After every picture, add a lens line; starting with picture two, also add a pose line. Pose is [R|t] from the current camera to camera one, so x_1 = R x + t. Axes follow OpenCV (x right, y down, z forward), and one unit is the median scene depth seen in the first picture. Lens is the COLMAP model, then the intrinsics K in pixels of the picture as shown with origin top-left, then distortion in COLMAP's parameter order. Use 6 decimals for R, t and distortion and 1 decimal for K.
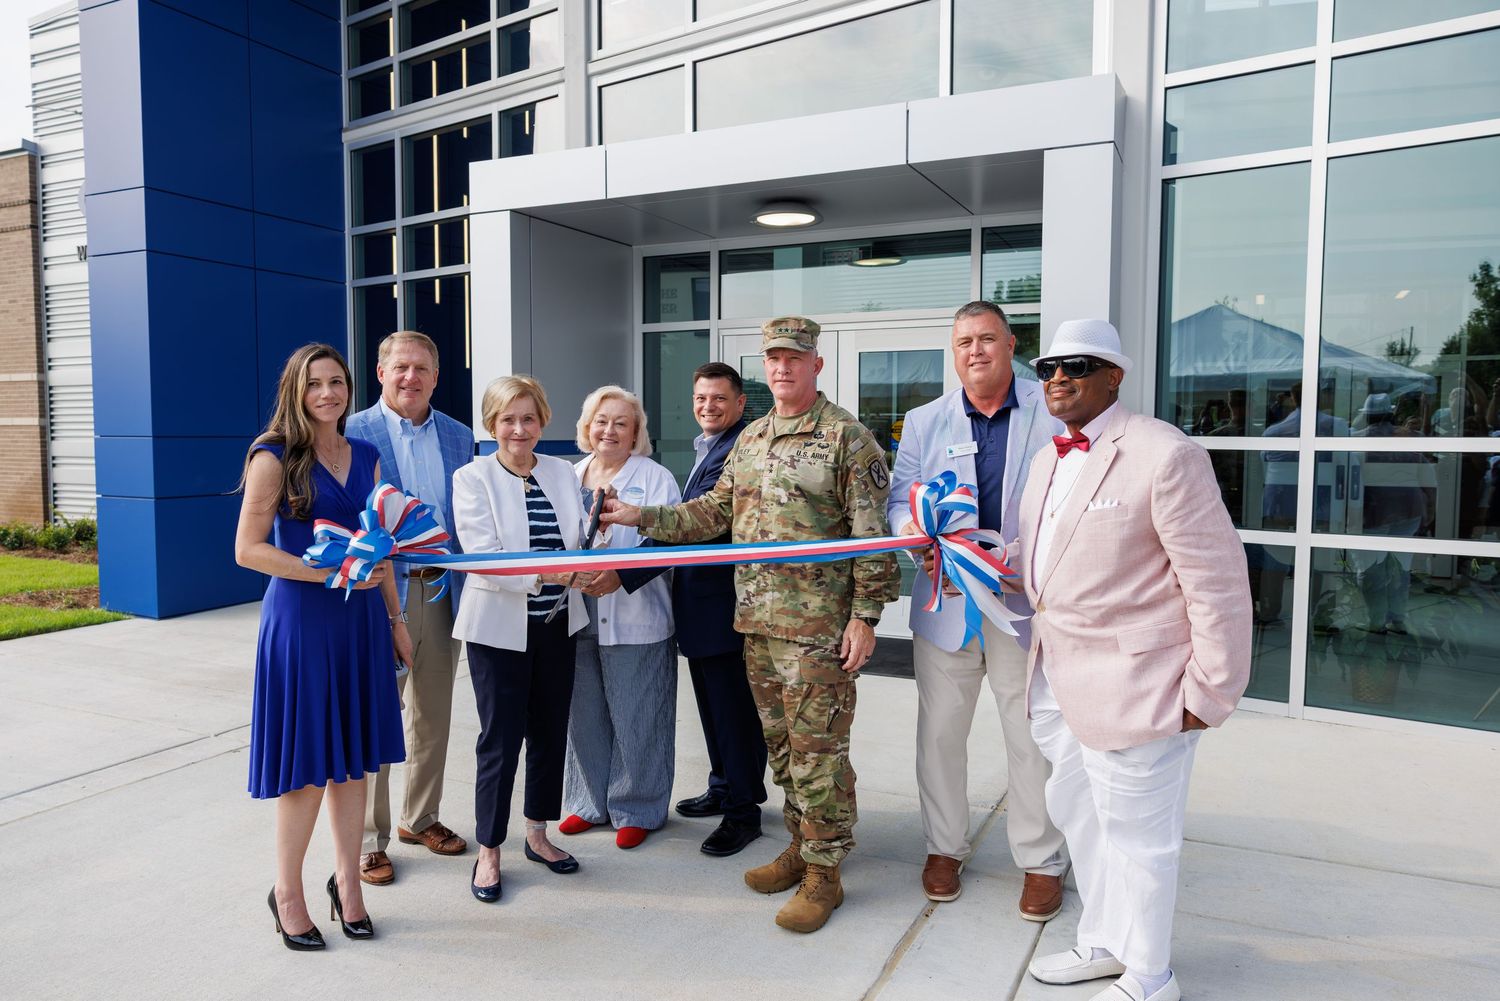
lens RADIAL K [[1042.0, 0, 751.6], [0, 1042.0, 505.1], [0, 0, 1]] dist [-0.031753, 0.032511]
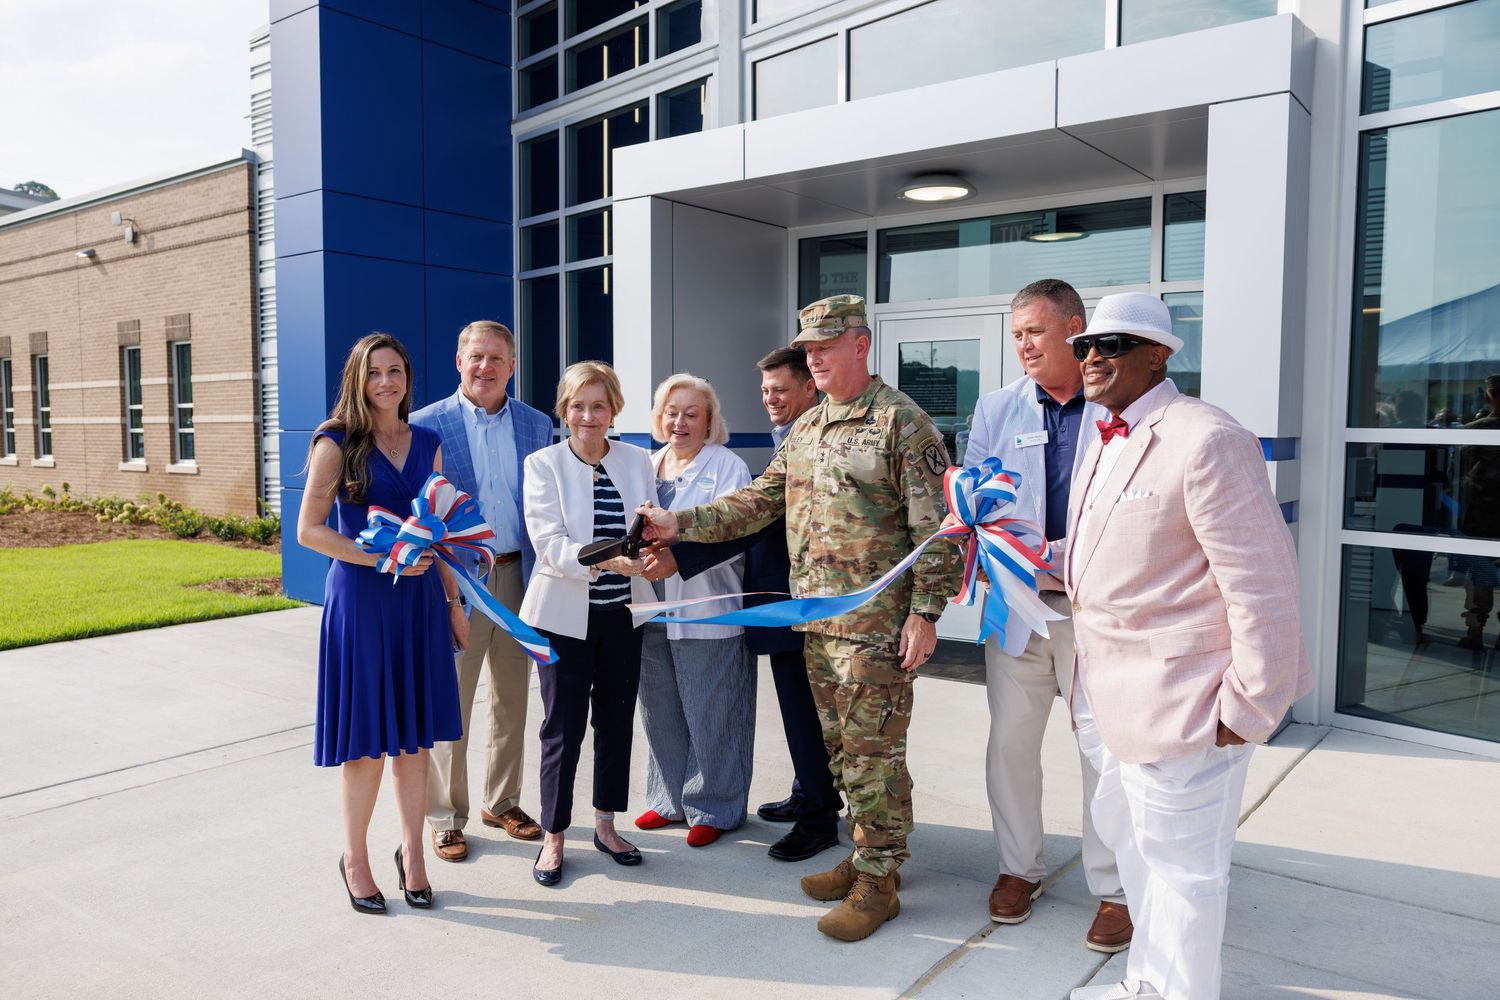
lens RADIAL K [[1134.4, 0, 748.6], [0, 1134.4, 519.1], [0, 0, 1]] dist [-0.054765, 0.052819]
pose [[0.978612, 0.015272, -0.205148, 0.154289], [-0.013469, 0.999857, 0.010183, 0.011209], [0.205274, -0.007202, 0.978678, -0.033029]]
